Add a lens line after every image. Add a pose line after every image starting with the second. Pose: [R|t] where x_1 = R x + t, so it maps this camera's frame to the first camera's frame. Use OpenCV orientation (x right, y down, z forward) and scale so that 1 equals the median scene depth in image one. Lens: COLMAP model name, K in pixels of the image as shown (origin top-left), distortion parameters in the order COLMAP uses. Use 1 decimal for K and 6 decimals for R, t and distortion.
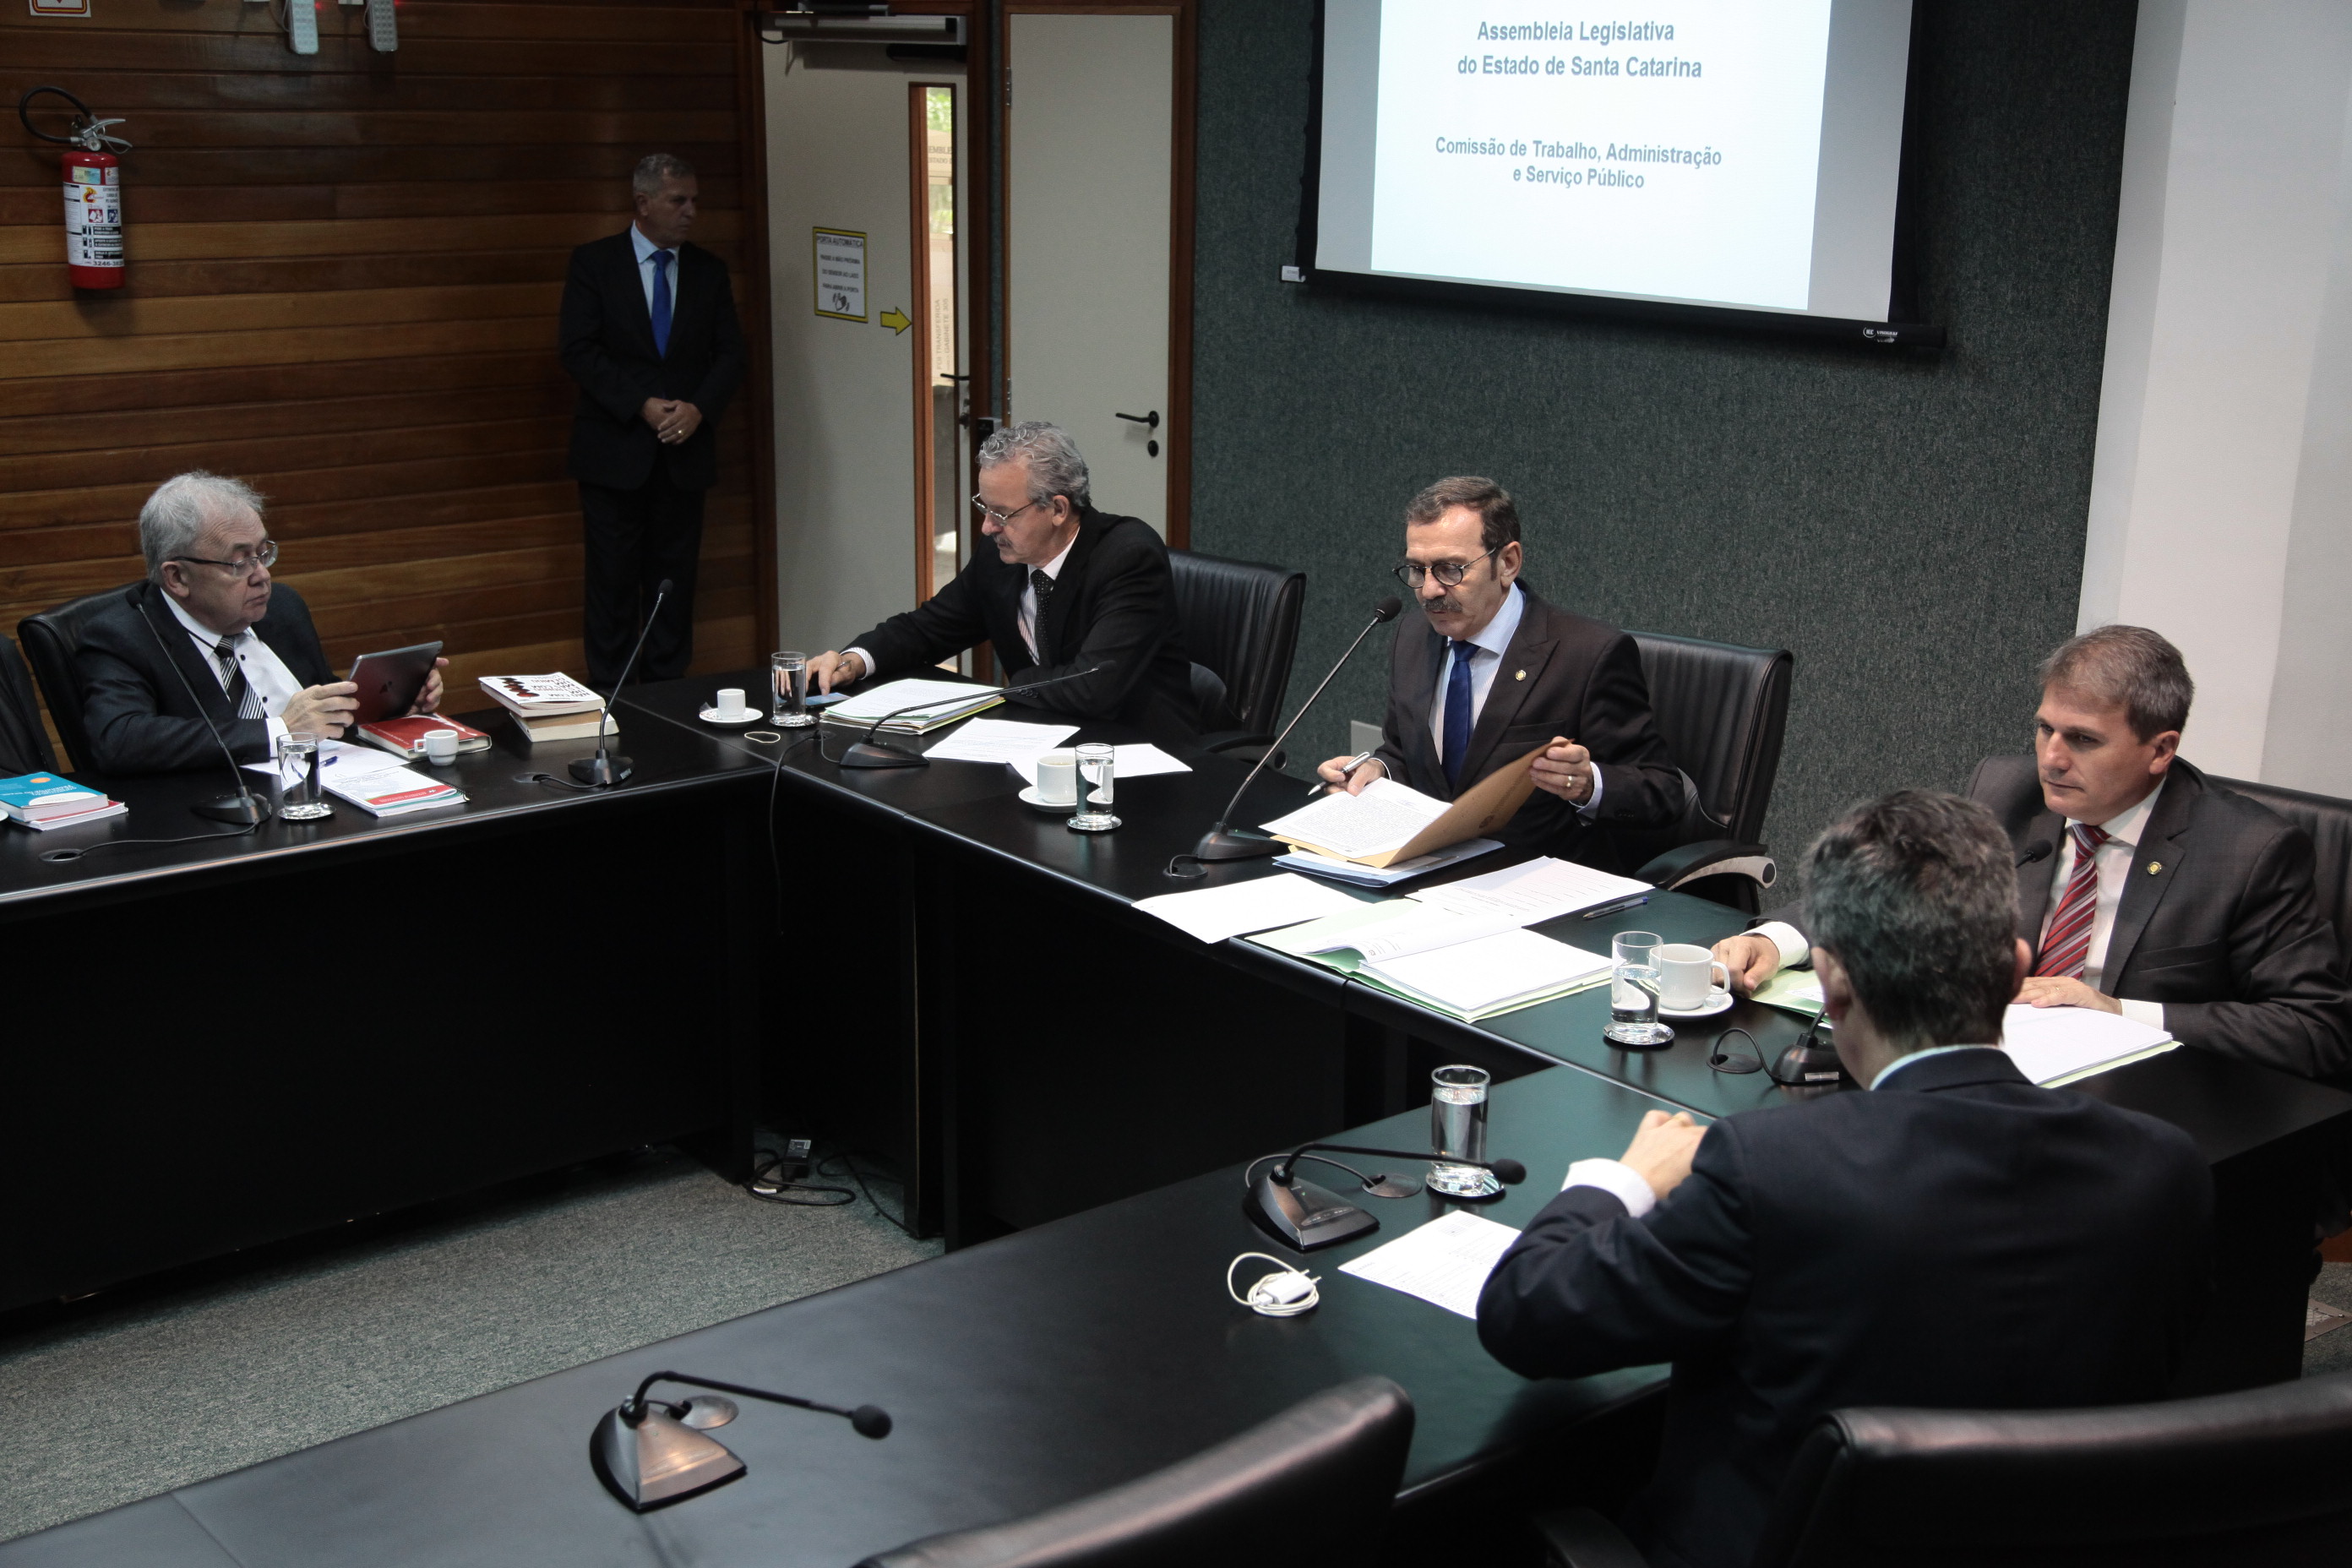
lens RADIAL K [[2861.9, 0, 1177.2], [0, 2861.9, 791.4], [0, 0, 1]] dist [0.023317, 0.000000]
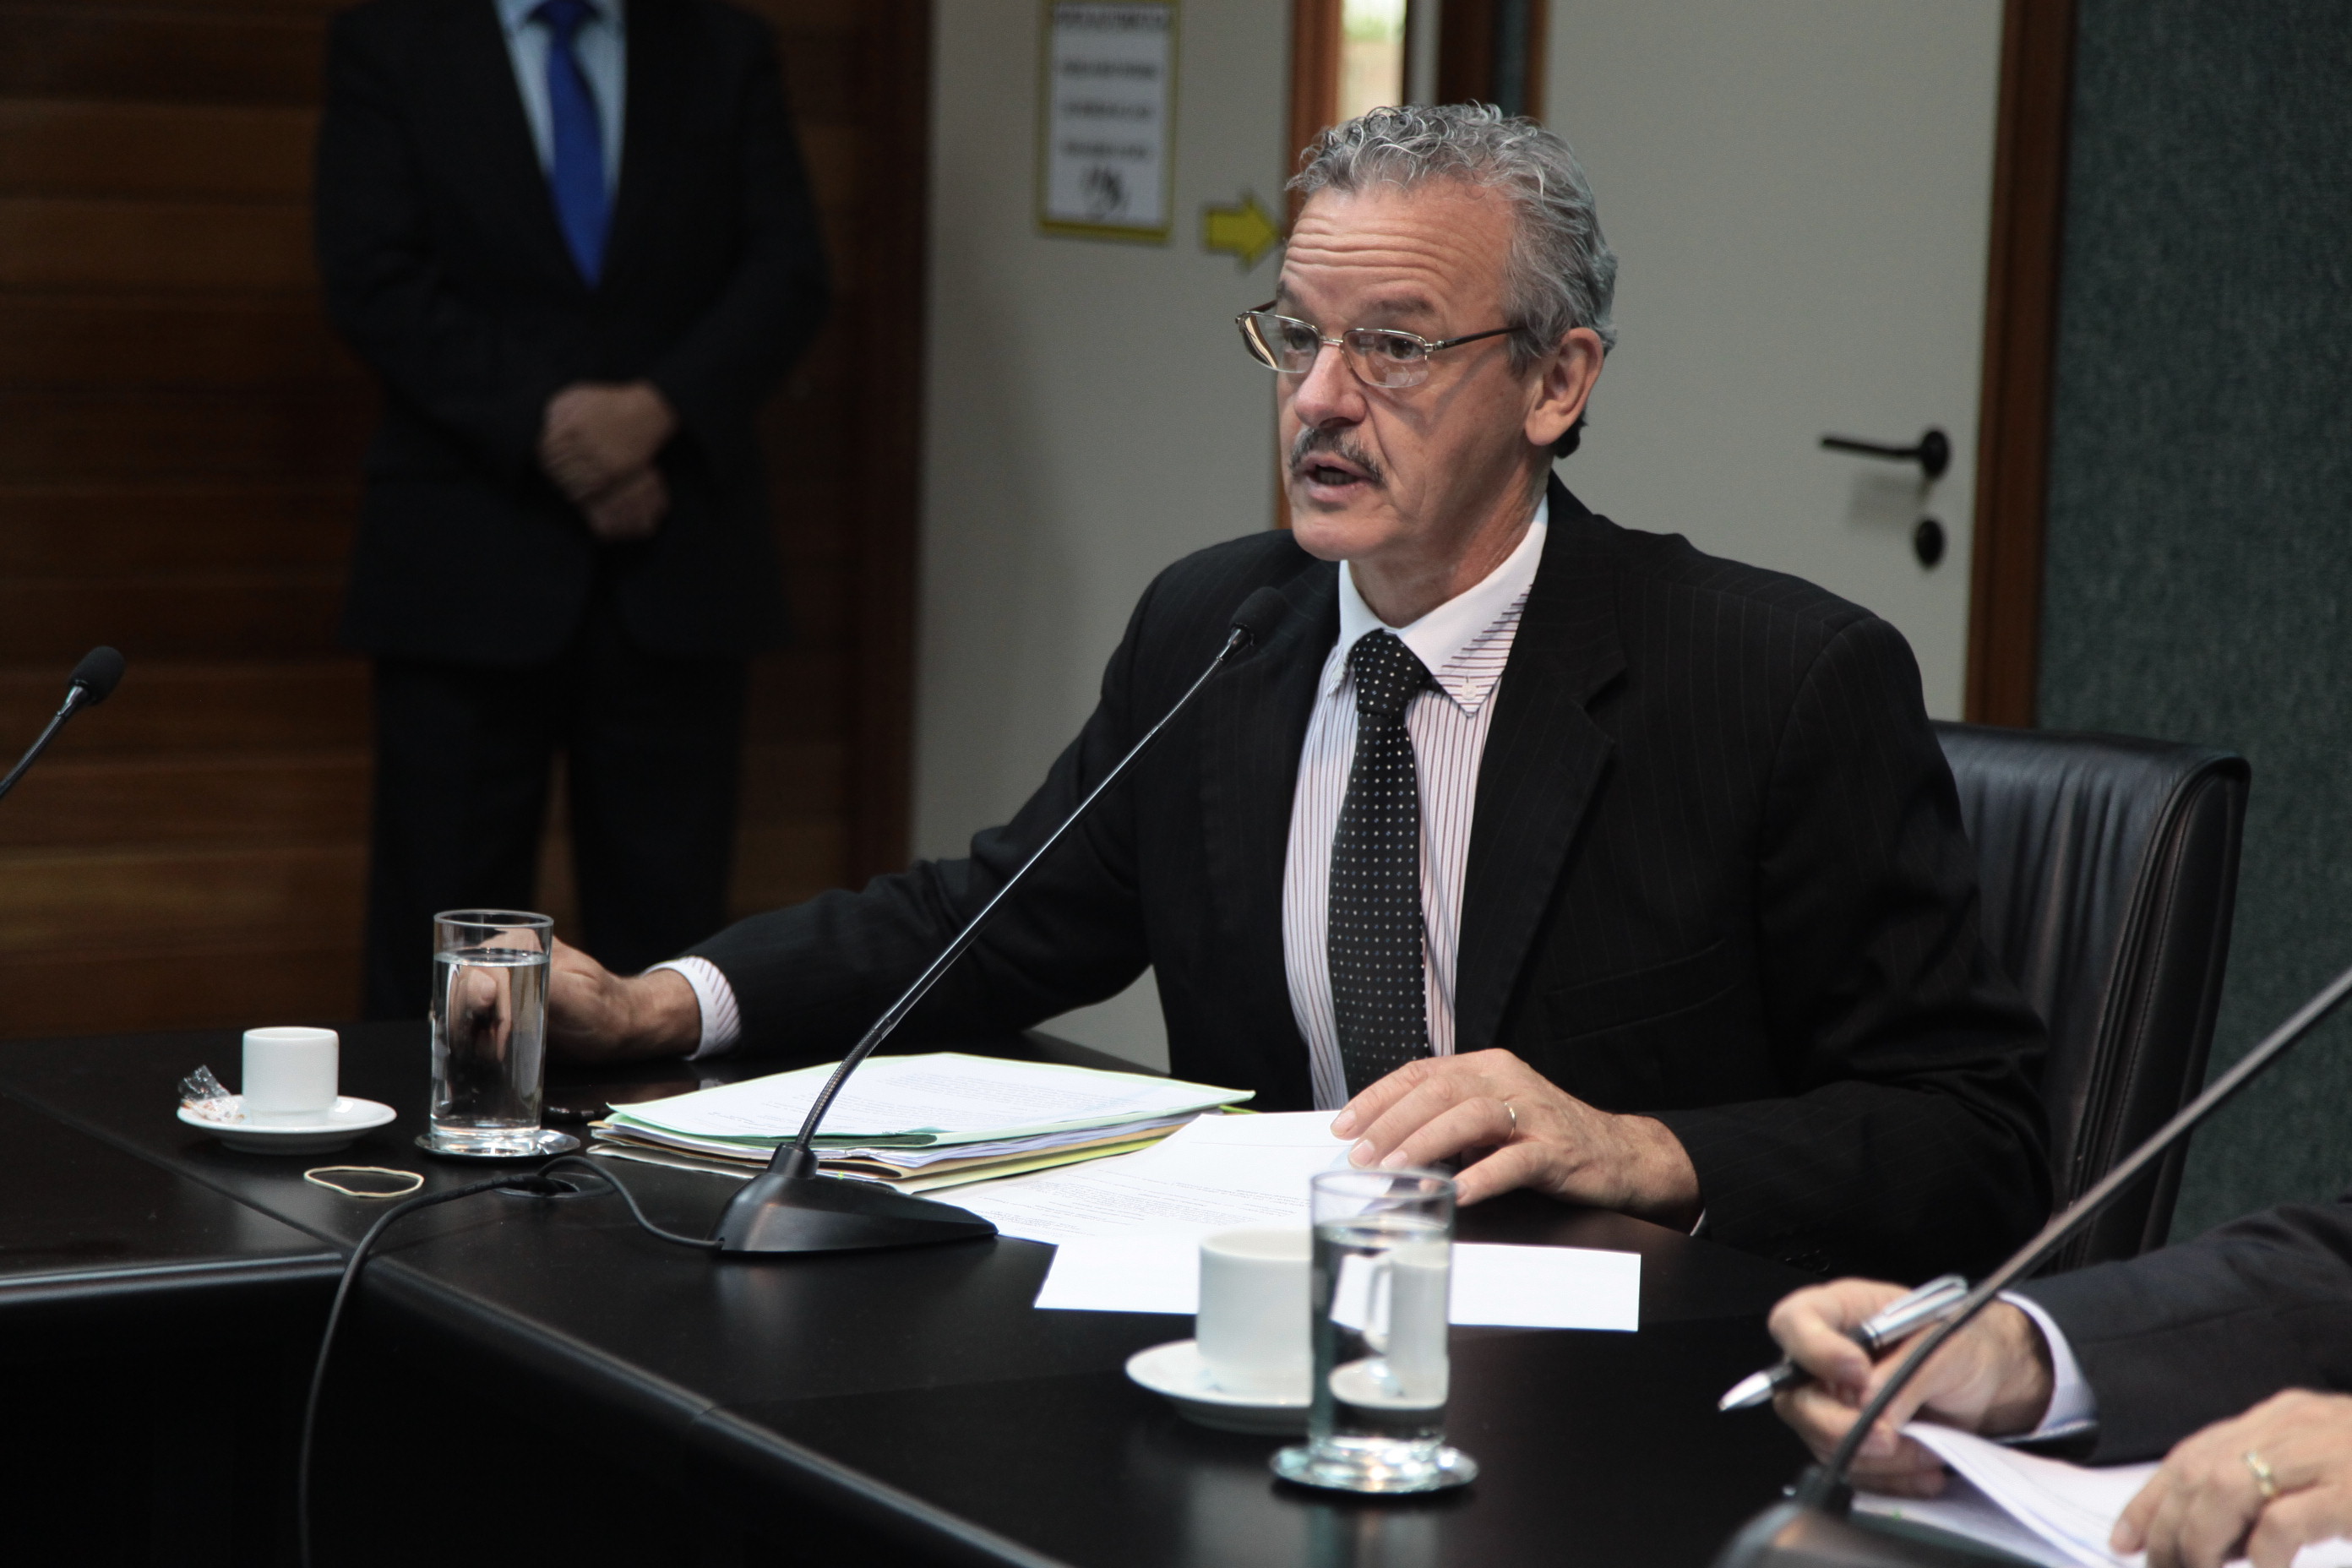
lens RADIAL K [[6725.2, 0, 1162.9], [0, 6725.2, 789.6], [0, 0, 1]] dist [0.666381, 0.000000]
pose [[0.986250, 0.035705, -0.161357, 0.032322], [-0.059158, 0.987957, -0.142972, 0.025413], [0.154309, 0.150552, 0.976485, 0.235112]]
